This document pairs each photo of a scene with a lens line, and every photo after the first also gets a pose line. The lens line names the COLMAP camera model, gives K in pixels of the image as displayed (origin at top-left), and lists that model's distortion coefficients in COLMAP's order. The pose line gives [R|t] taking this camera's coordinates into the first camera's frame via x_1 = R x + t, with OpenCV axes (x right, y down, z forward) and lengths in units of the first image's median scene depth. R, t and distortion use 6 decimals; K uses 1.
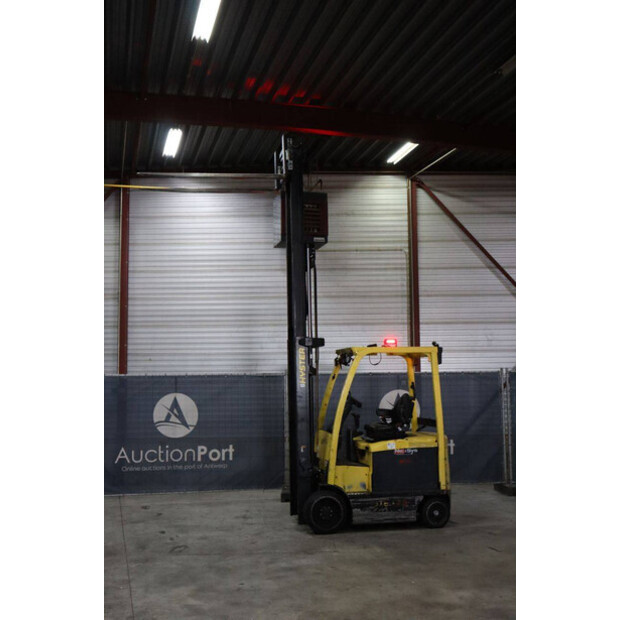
lens RADIAL K [[724.5, 0, 304.8], [0, 724.5, 308.0], [0, 0, 1]] dist [-0.004857, 0.000000]
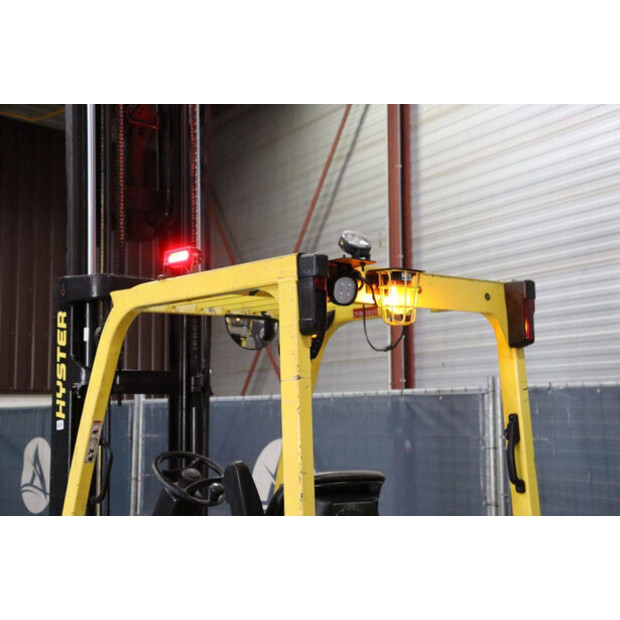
lens RADIAL K [[1037.9, 0, 312.4], [0, 1037.9, 312.8], [0, 0, 1]] dist [0.198535, 0.000000]
pose [[0.499570, -0.082811, -0.862307, 0.424365], [0.088701, 0.995078, -0.044173, 0.080007], [0.861721, -0.054420, 0.504456, 0.789043]]
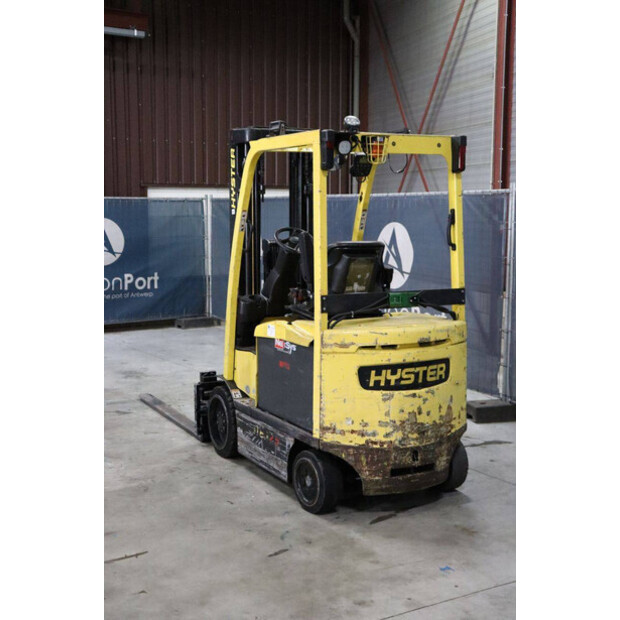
lens RADIAL K [[909.6, 0, 307.9], [0, 909.6, 316.5], [0, 0, 1]] dist [0.103855, 0.000000]
pose [[0.285455, 0.124164, -0.950315, 0.678654], [0.089841, 0.983739, 0.155517, 0.073448], [0.954172, -0.129770, 0.269658, 0.772511]]
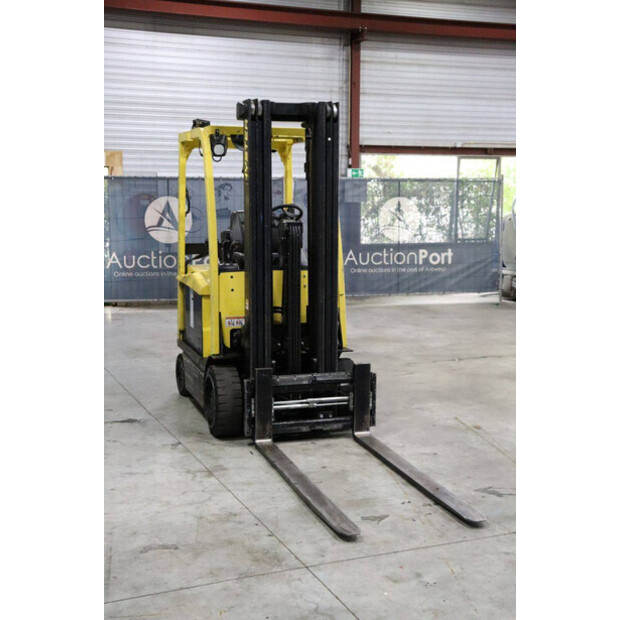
lens RADIAL K [[909.6, 0, 310.5], [0, 909.6, 310.1], [0, 0, 1]] dist [0.103855, 0.000000]
pose [[-0.134044, -0.121100, 0.983548, -0.659698], [-0.098688, 0.989203, 0.108346, 0.113369], [-0.986049, -0.082541, -0.144548, 1.020973]]
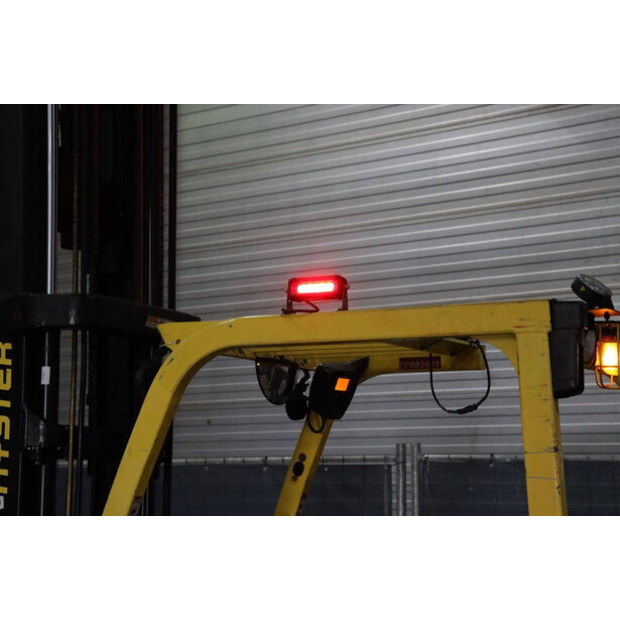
lens RADIAL K [[1464.4, 0, 312.7], [0, 1464.4, 307.3], [0, 0, 1]] dist [0.416670, 0.000000]
pose [[0.794834, -0.064196, -0.603422, 0.335499], [0.049052, 0.997931, -0.041555, 0.063622], [0.604841, 0.003431, 0.796339, 0.624446]]
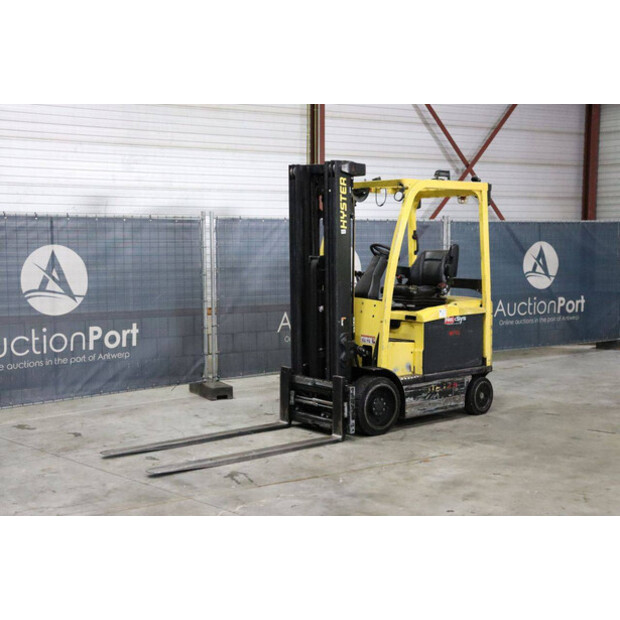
lens RADIAL K [[909.6, 0, 316.5], [0, 909.6, 310.3], [0, 0, 1]] dist [0.103855, 0.000000]
pose [[0.865873, -0.031127, 0.499294, -0.423898], [-0.055619, 0.985885, 0.157917, 0.040842], [-0.497162, -0.164506, 0.851920, 0.235361]]
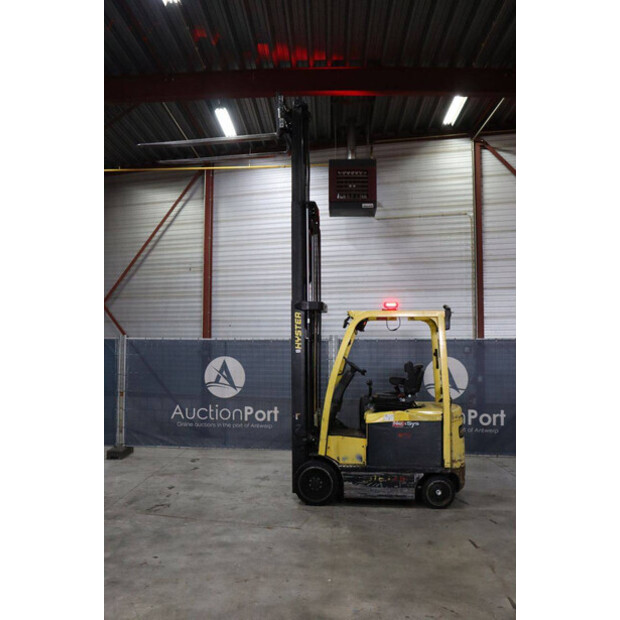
lens RADIAL K [[596.4, 0, 304.7], [0, 596.4, 309.1], [0, 0, 1]] dist [-0.079603, 0.000000]
pose [[0.952742, -0.005818, -0.303724, 0.225106], [0.017562, 0.999199, 0.035948, 0.020874], [0.303271, -0.039583, 0.952082, 0.229061]]
